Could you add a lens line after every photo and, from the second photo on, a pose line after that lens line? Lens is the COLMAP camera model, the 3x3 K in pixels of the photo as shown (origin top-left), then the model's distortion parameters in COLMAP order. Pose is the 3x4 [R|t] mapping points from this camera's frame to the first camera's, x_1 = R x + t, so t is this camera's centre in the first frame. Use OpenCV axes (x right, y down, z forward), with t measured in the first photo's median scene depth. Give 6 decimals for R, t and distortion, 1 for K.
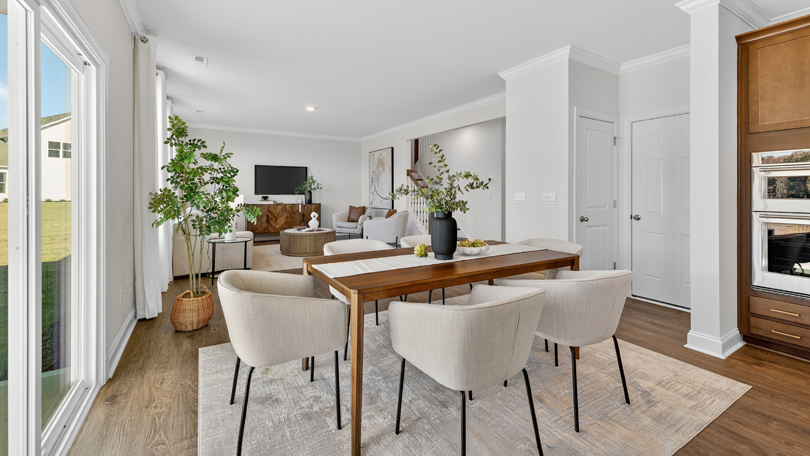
lens RADIAL K [[340.0, 0, 398.5], [0, 340.0, 189.8], [0, 0, 1]] dist [0.006355, -0.000035]
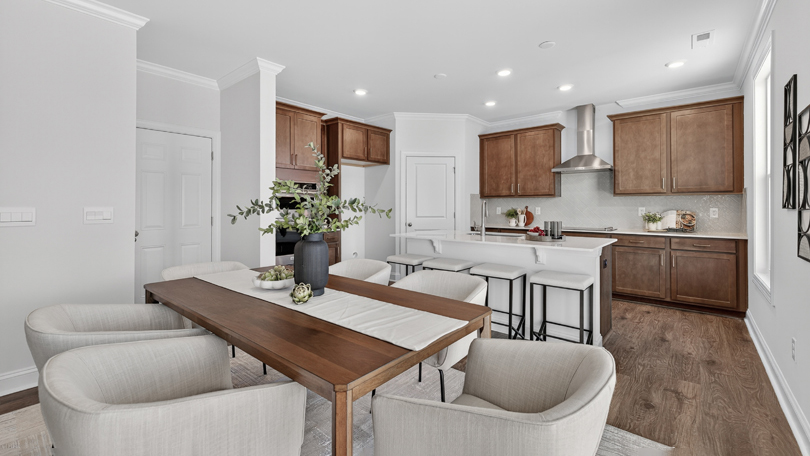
lens RADIAL K [[340.0, 0, 402.0], [0, 340.0, 205.9], [0, 0, 1]] dist [0.006355, -0.000035]
pose [[-0.322412, -0.002241, 0.946597, -0.223439], [-0.008743, 0.999962, -0.000610, 0.001211], [-0.946559, -0.008472, -0.322419, 0.361609]]
